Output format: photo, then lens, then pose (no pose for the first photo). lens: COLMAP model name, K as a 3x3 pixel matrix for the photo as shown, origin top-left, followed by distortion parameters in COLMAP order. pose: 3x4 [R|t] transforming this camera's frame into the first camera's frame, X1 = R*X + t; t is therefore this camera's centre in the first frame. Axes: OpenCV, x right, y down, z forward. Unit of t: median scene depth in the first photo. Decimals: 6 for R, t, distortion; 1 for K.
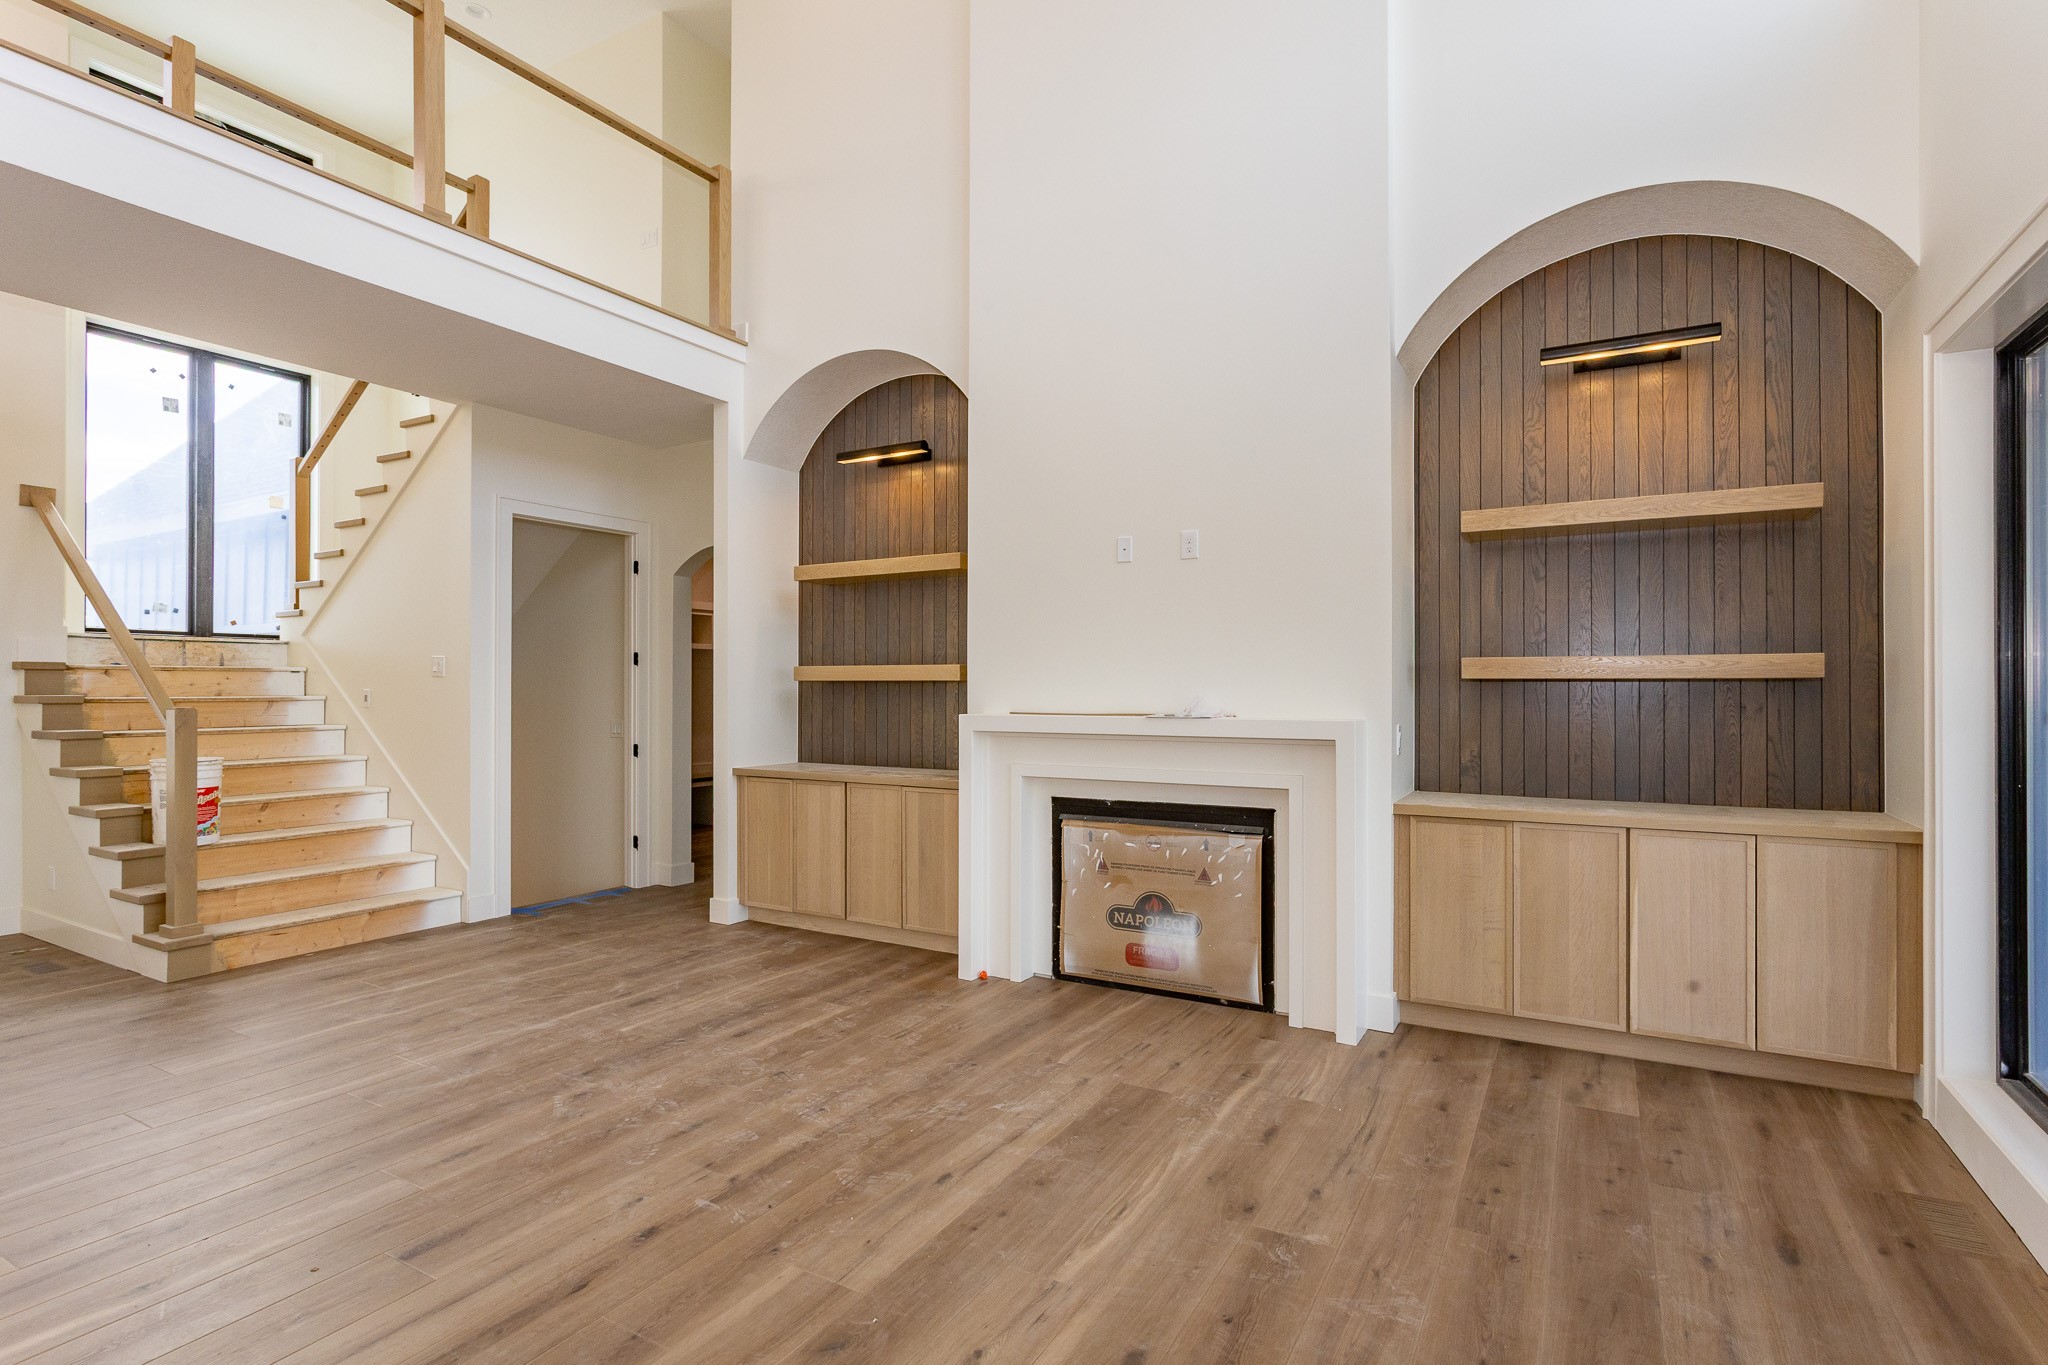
lens RADIAL K [[1006.6, 0, 1024.0], [0, 1006.6, 682.5], [0, 0, 1]] dist [-0.003115, 0.001425]
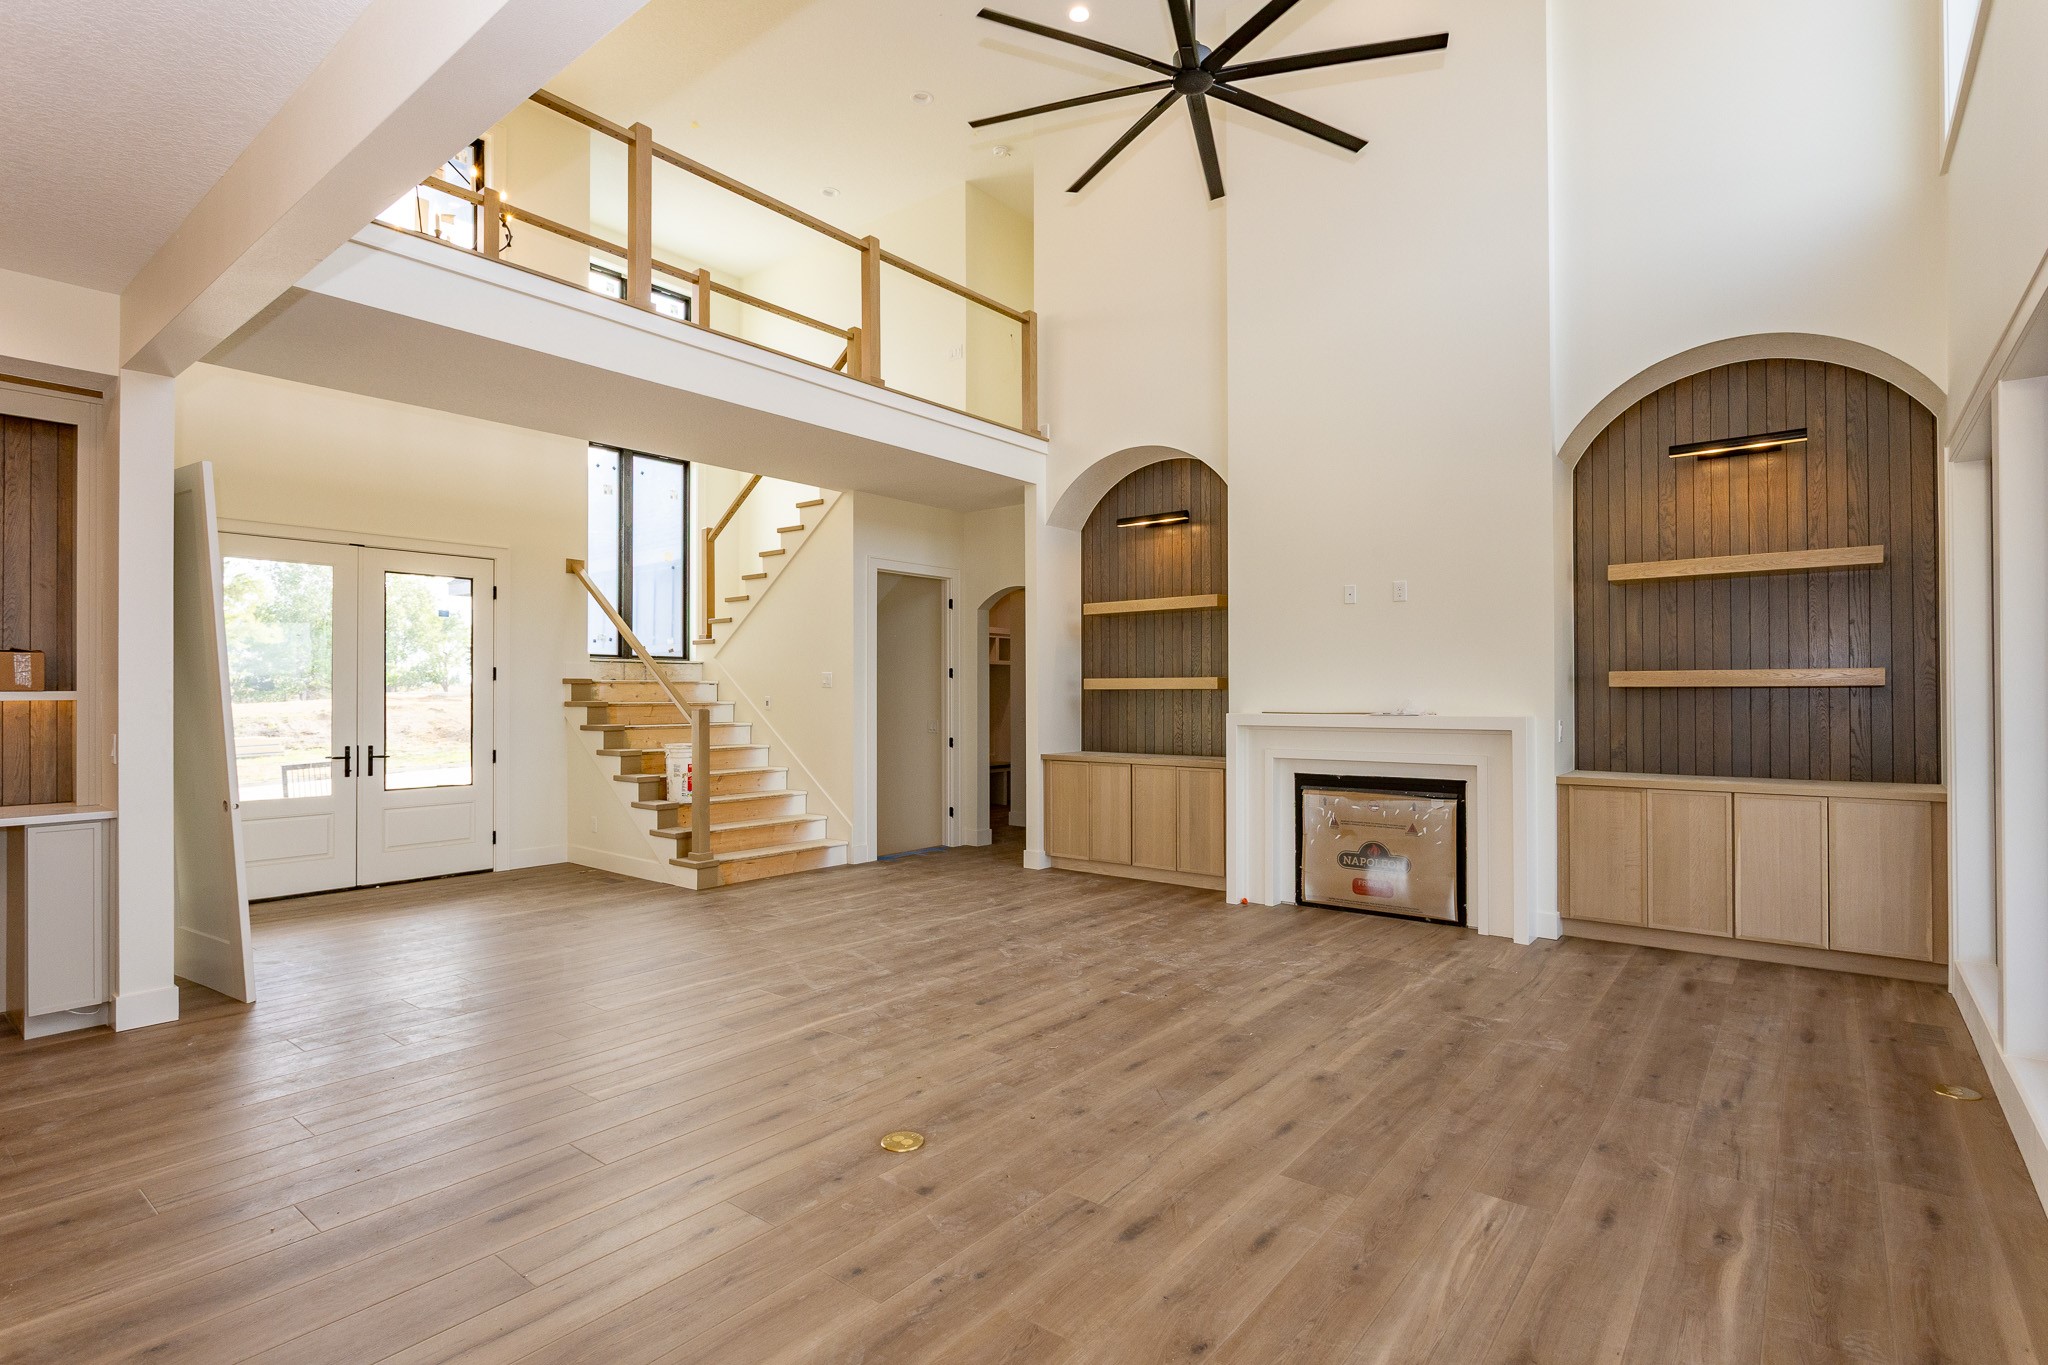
lens RADIAL K [[1006.6, 0, 1024.0], [0, 1006.6, 682.5], [0, 0, 1]] dist [-0.003115, 0.001425]
pose [[0.988322, -0.004383, -0.152316, -0.137383], [0.003417, 0.999972, -0.006601, -0.003350], [0.152341, 0.006003, 0.988310, -0.451627]]
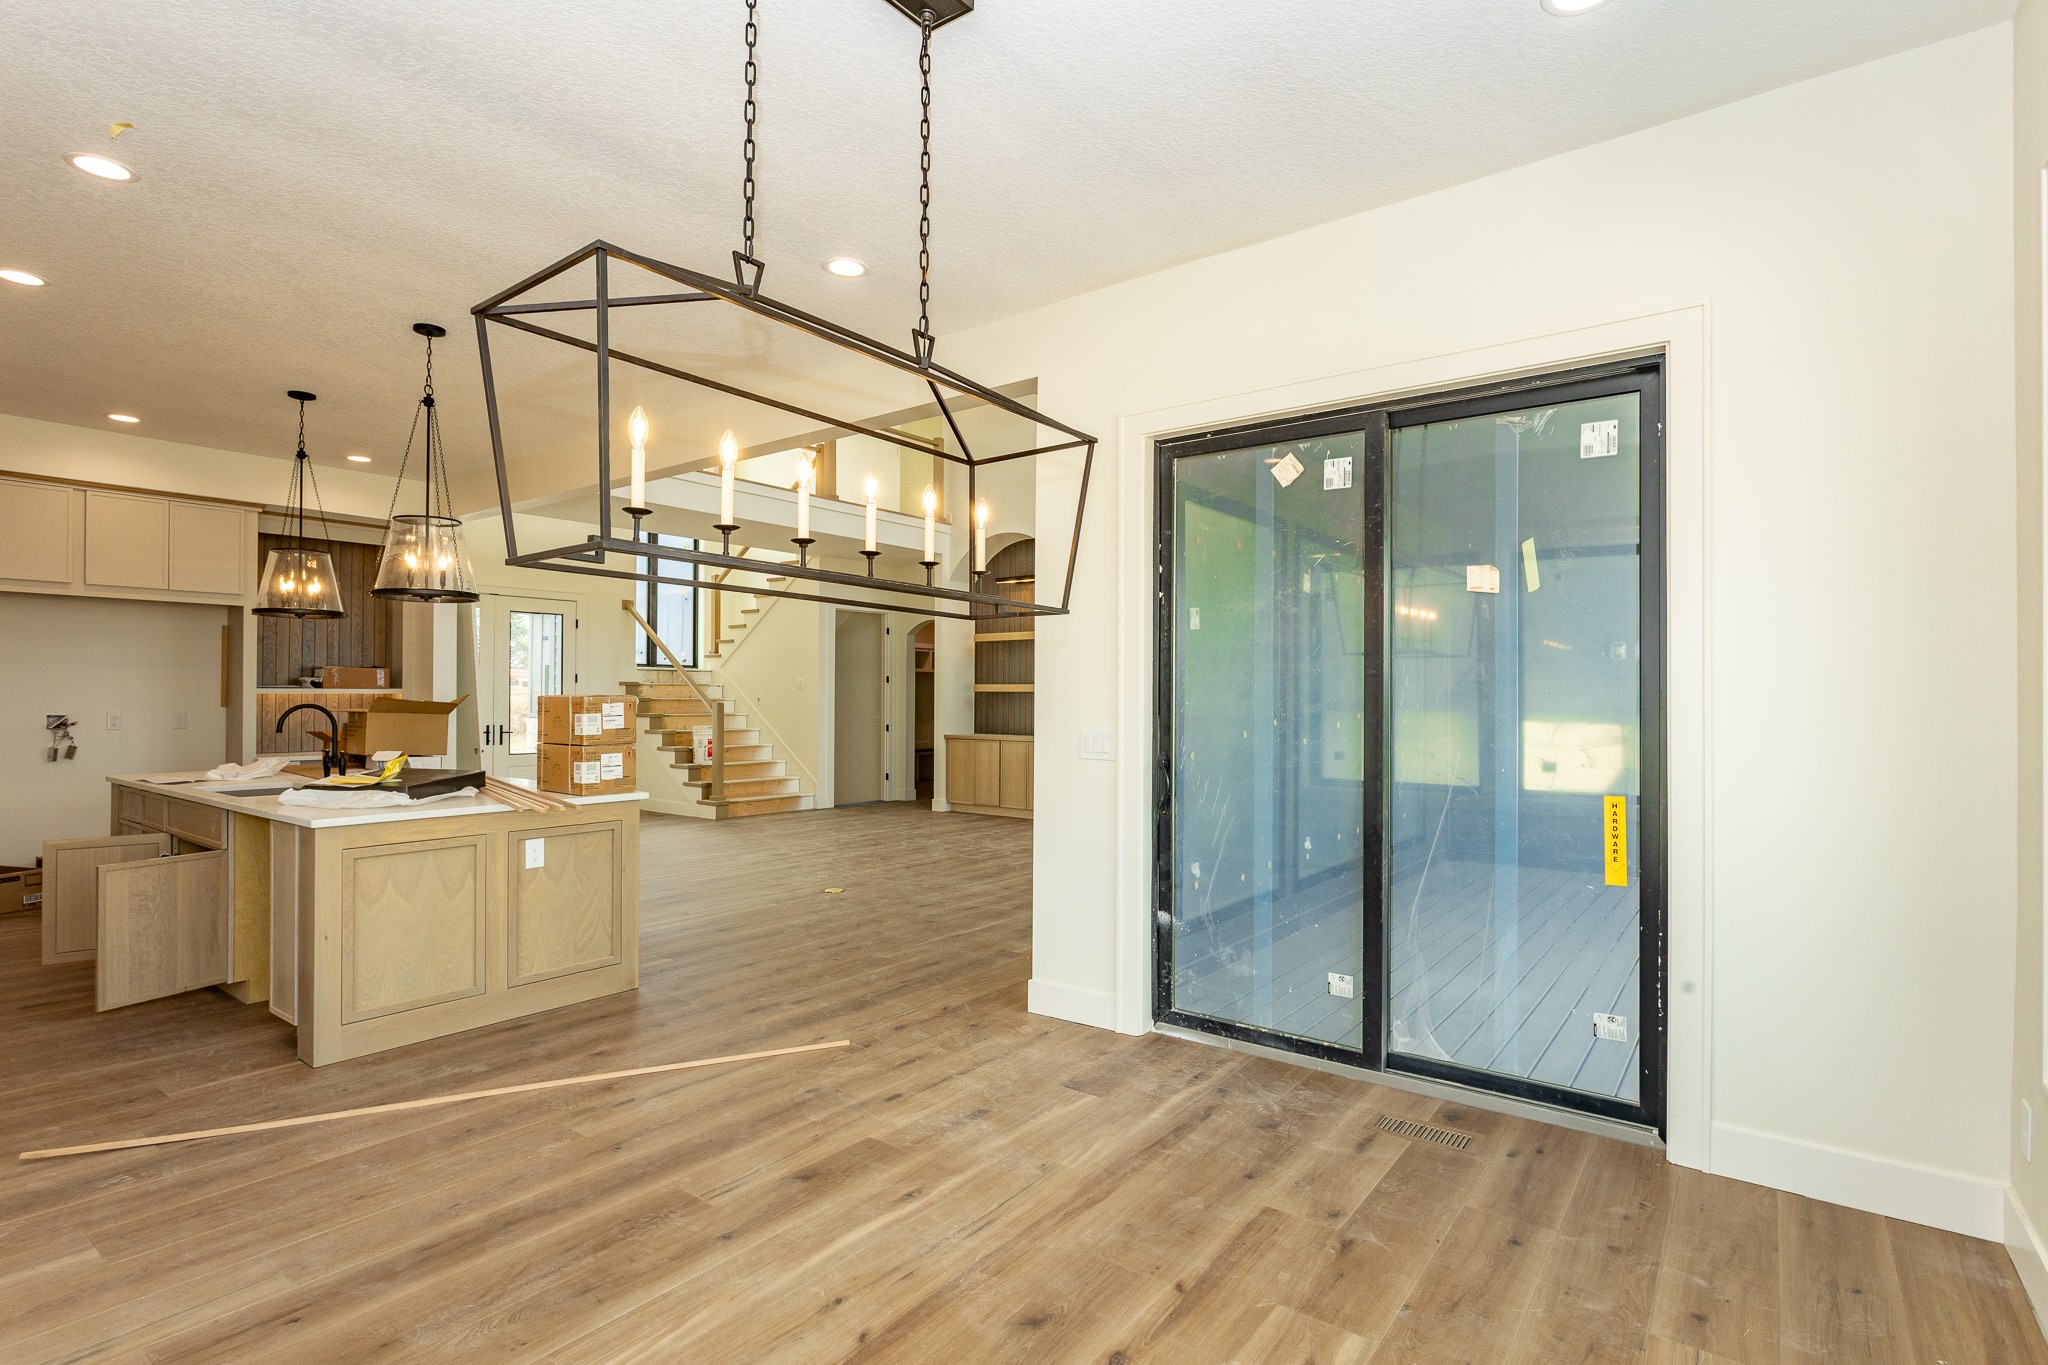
lens RADIAL K [[1006.6, 0, 1024.0], [0, 1006.6, 682.5], [0, 0, 1]] dist [-0.003115, 0.001425]
pose [[0.992188, 0.002598, -0.124726, 0.163036], [-0.003652, 0.999960, -0.008222, -0.005264], [0.124700, 0.008613, 0.992157, -1.308125]]
